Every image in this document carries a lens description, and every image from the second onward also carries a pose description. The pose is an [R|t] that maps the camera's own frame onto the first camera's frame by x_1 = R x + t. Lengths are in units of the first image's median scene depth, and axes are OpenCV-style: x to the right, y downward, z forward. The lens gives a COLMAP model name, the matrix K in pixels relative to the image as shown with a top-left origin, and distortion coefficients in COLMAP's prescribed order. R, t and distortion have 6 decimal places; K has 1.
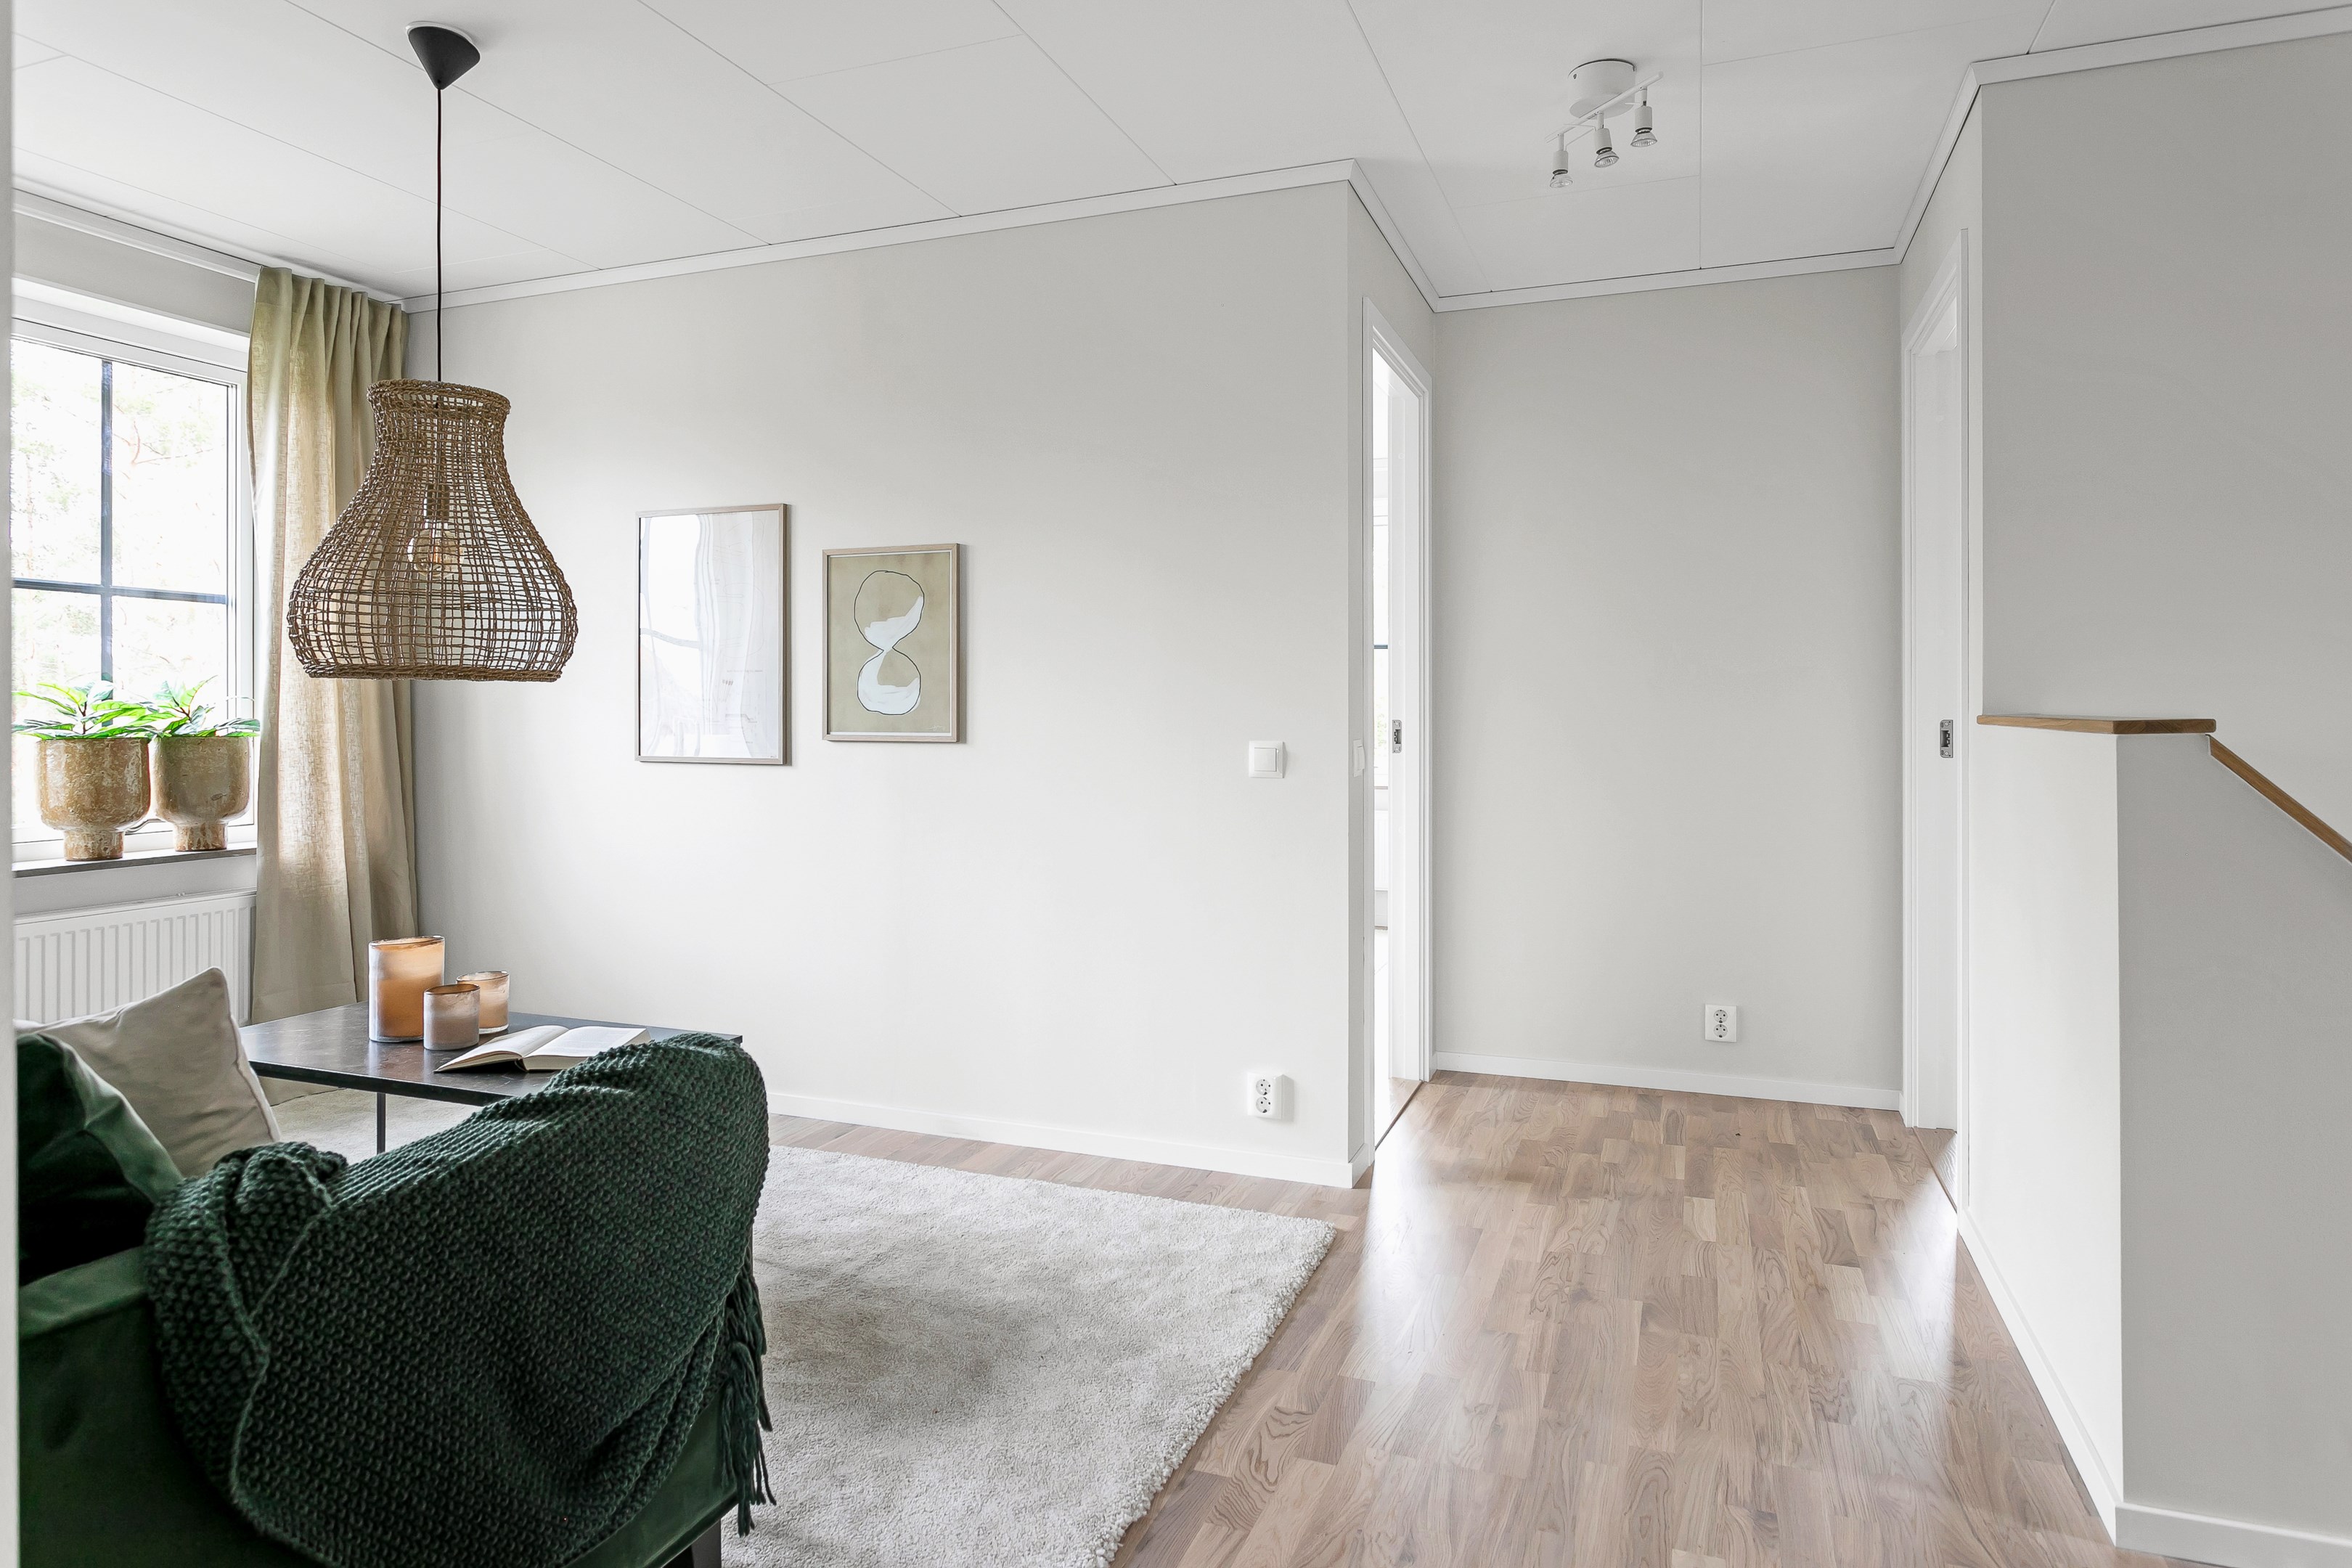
lens RADIAL K [[1368.0, 0, 1182.5], [0, 1368.0, 708.1], [0, 0, 1]] dist [-0.005014, 0.011111]
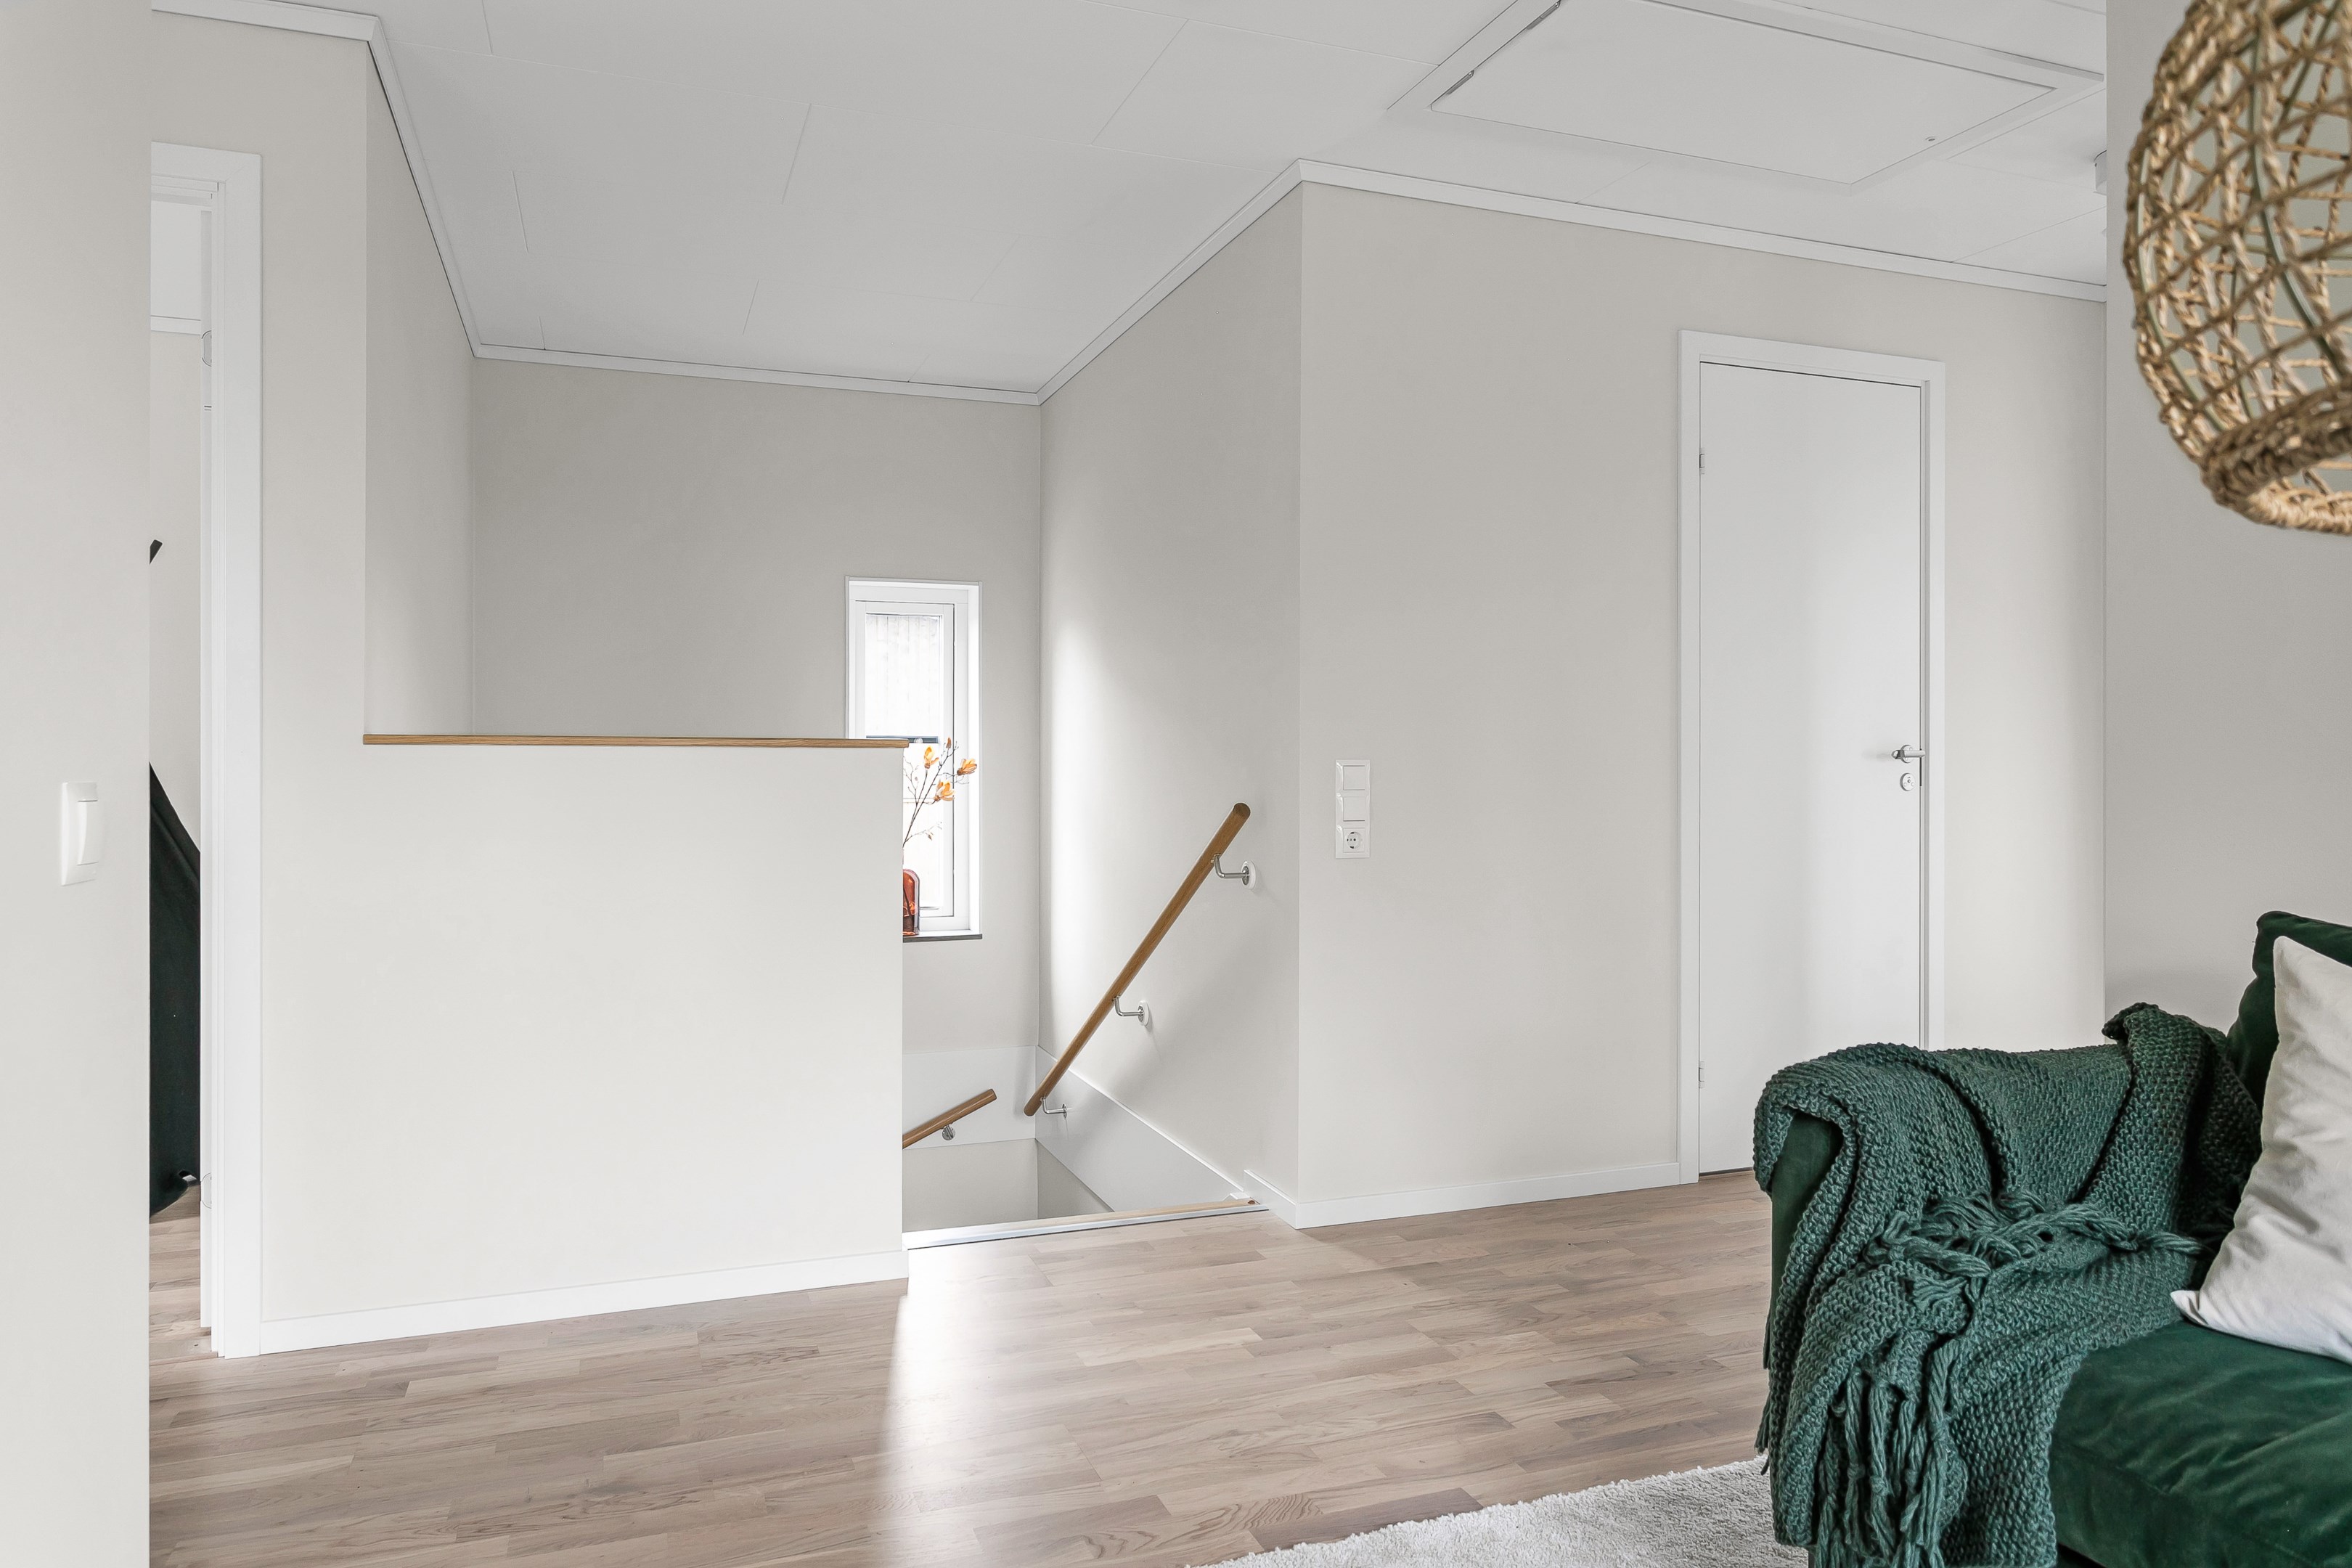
lens RADIAL K [[1504.7, 0, 1165.1], [0, 1504.7, 754.3], [0, 0, 1]] dist [-0.009322, 0.004798]
pose [[-0.659138, -0.000875, 0.752022, -0.504123], [-0.001966, 0.999998, -0.000559, 0.017558], [-0.752019, -0.001847, -0.659138, 1.227522]]
